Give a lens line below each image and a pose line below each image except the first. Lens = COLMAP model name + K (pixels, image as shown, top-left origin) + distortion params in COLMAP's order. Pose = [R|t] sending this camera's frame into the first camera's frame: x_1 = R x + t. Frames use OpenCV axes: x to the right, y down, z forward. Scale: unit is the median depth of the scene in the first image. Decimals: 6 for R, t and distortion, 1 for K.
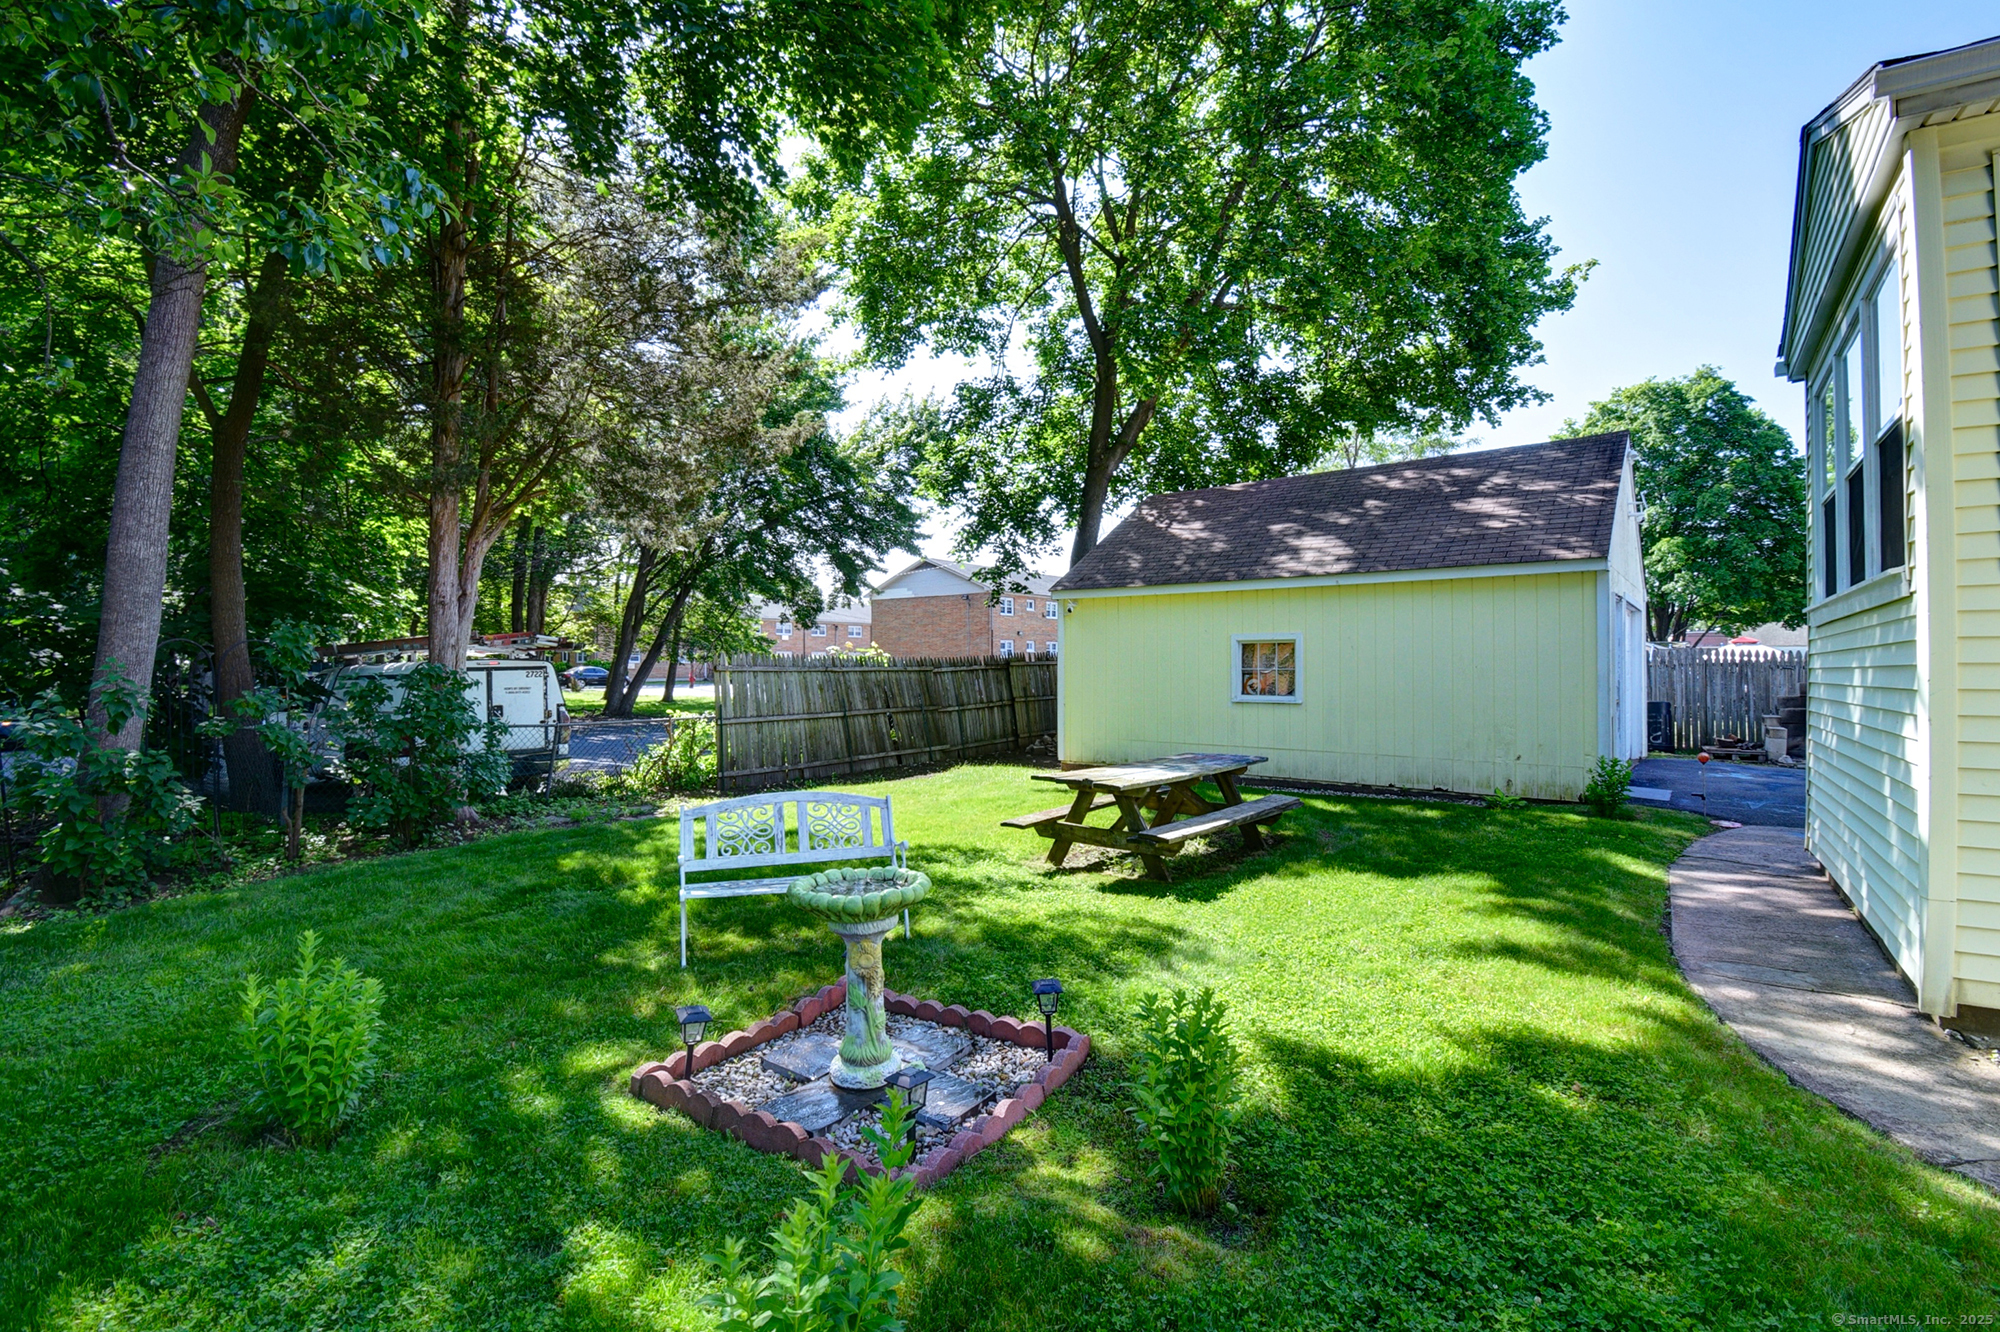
lens RADIAL K [[901.1, 0, 990.0], [0, 901.1, 658.9], [0, 0, 1]] dist [-0.011983, -0.008946]
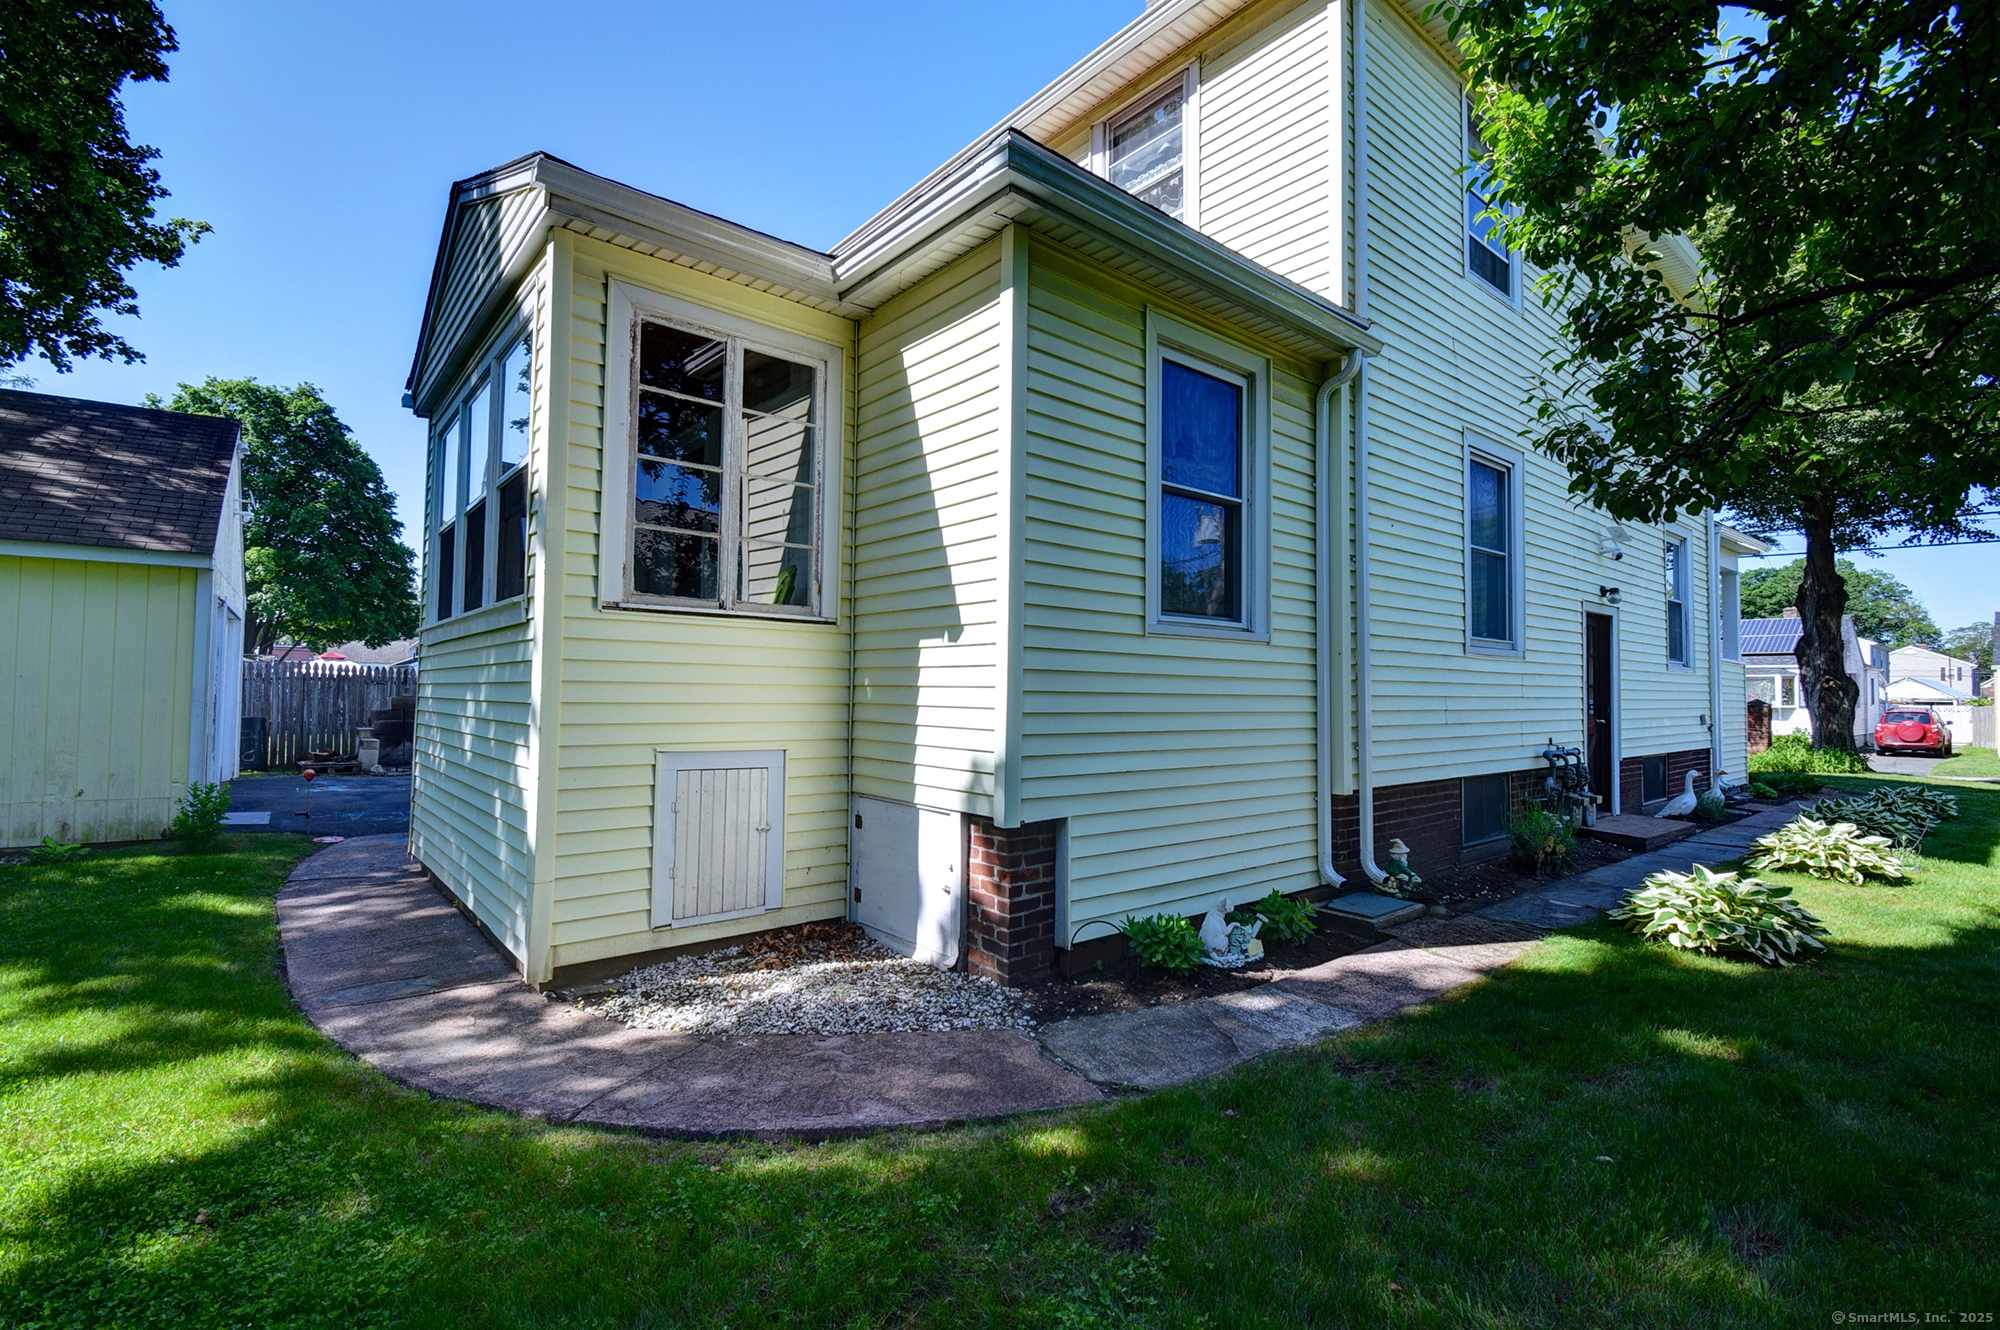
lens RADIAL K [[901.1, 0, 993.7], [0, 901.1, 657.3], [0, 0, 1]] dist [-0.011983, -0.008946]
pose [[0.222924, 0.038675, 0.974068, 0.010958], [-0.021944, 0.999159, -0.034650, 0.000301], [-0.974589, -0.013651, 0.223585, 0.037875]]
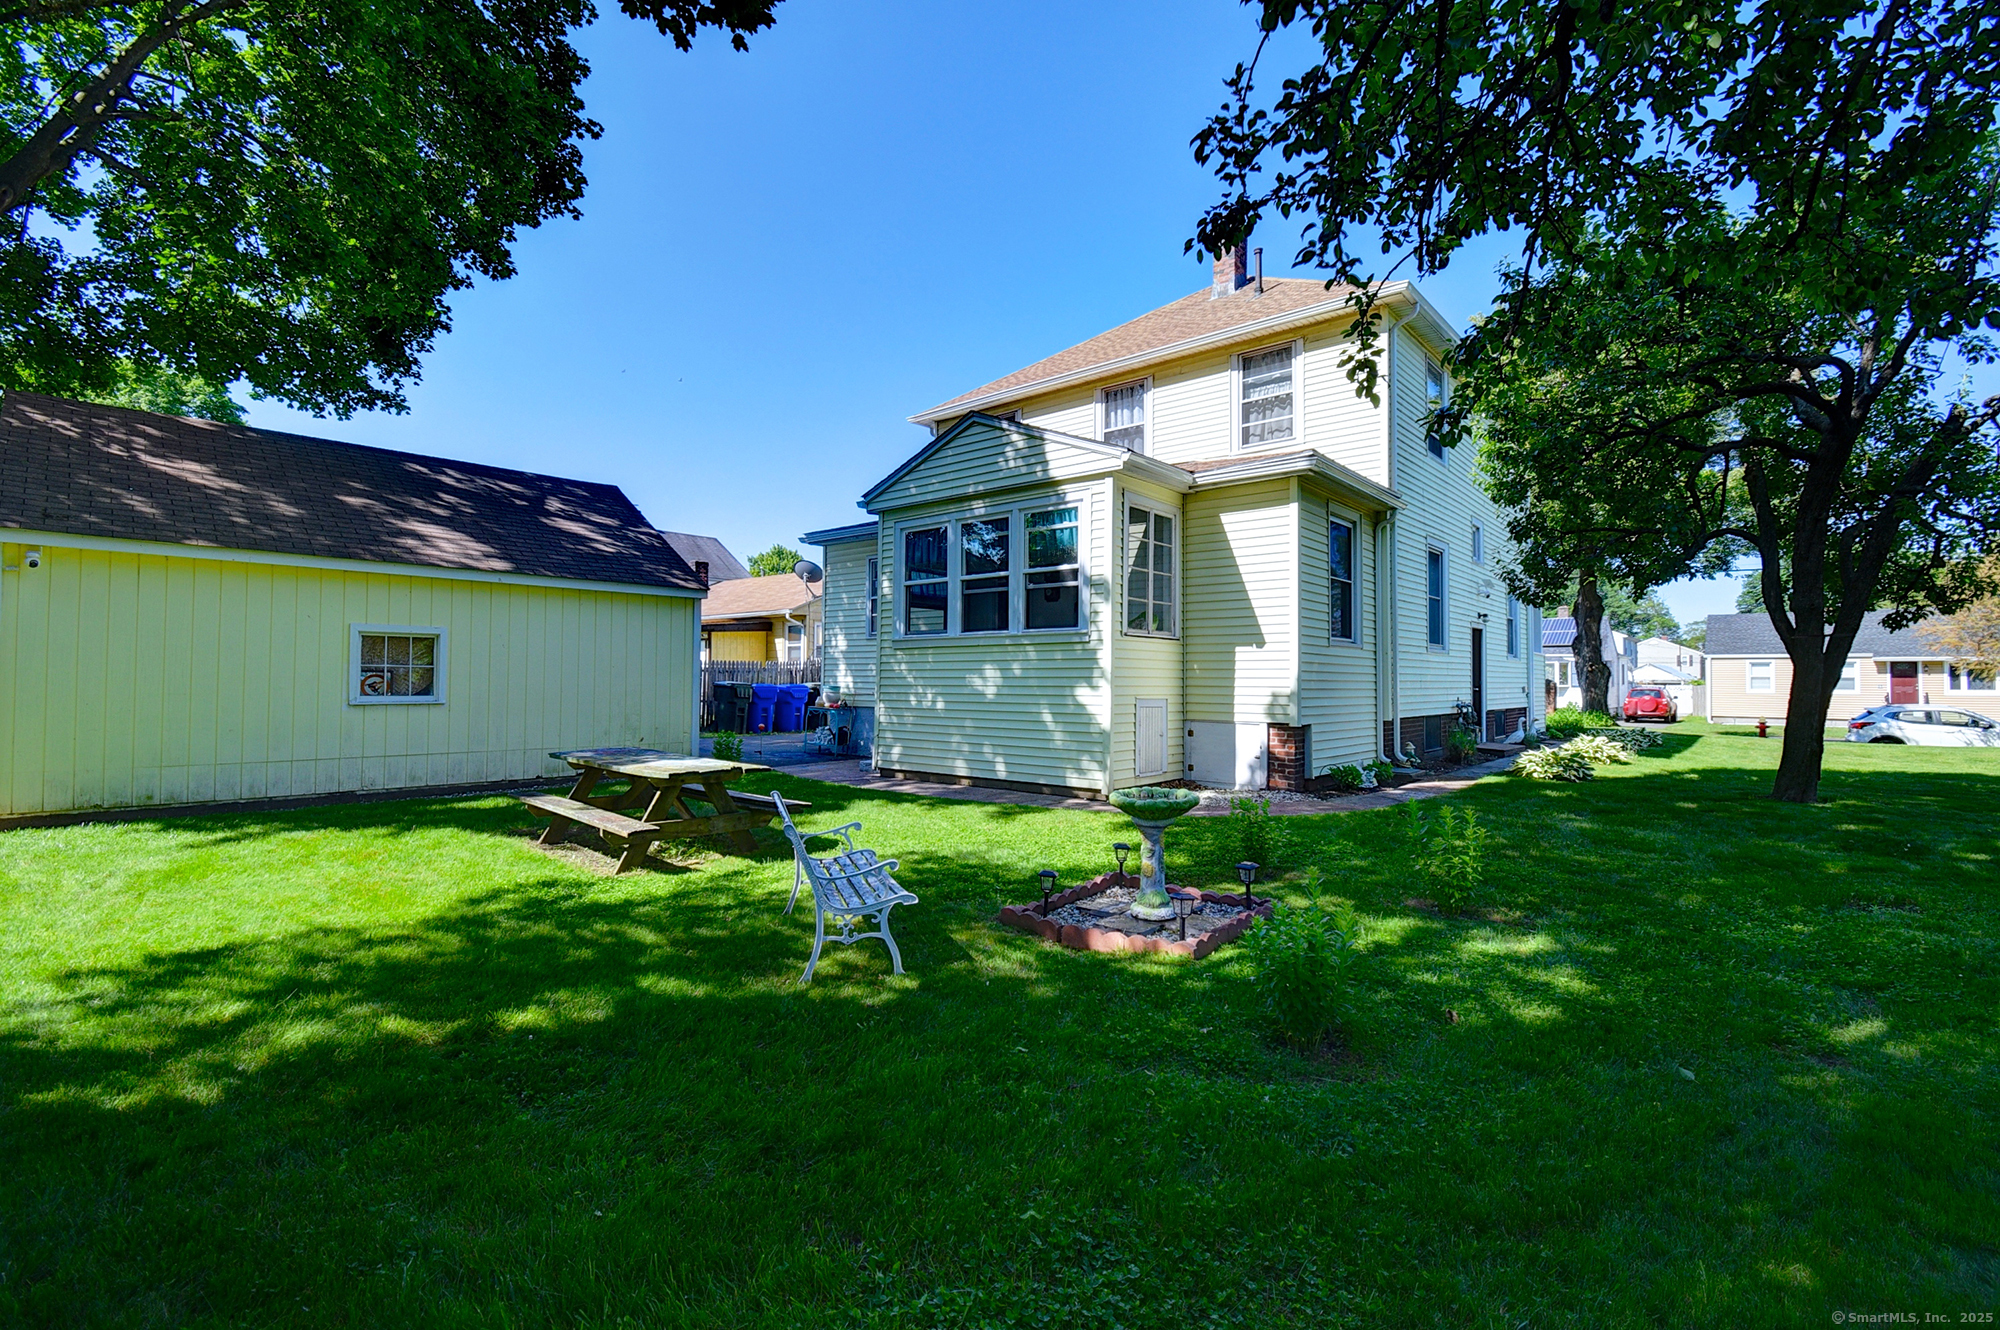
lens RADIAL K [[901.1, 0, 995.8], [0, 901.1, 654.7], [0, 0, 1]] dist [-0.011983, -0.008946]
pose [[0.056510, 0.028489, 0.997995, -0.515102], [-0.016236, 0.999487, -0.027613, 0.014545], [-0.998270, -0.014643, 0.056944, 0.348494]]
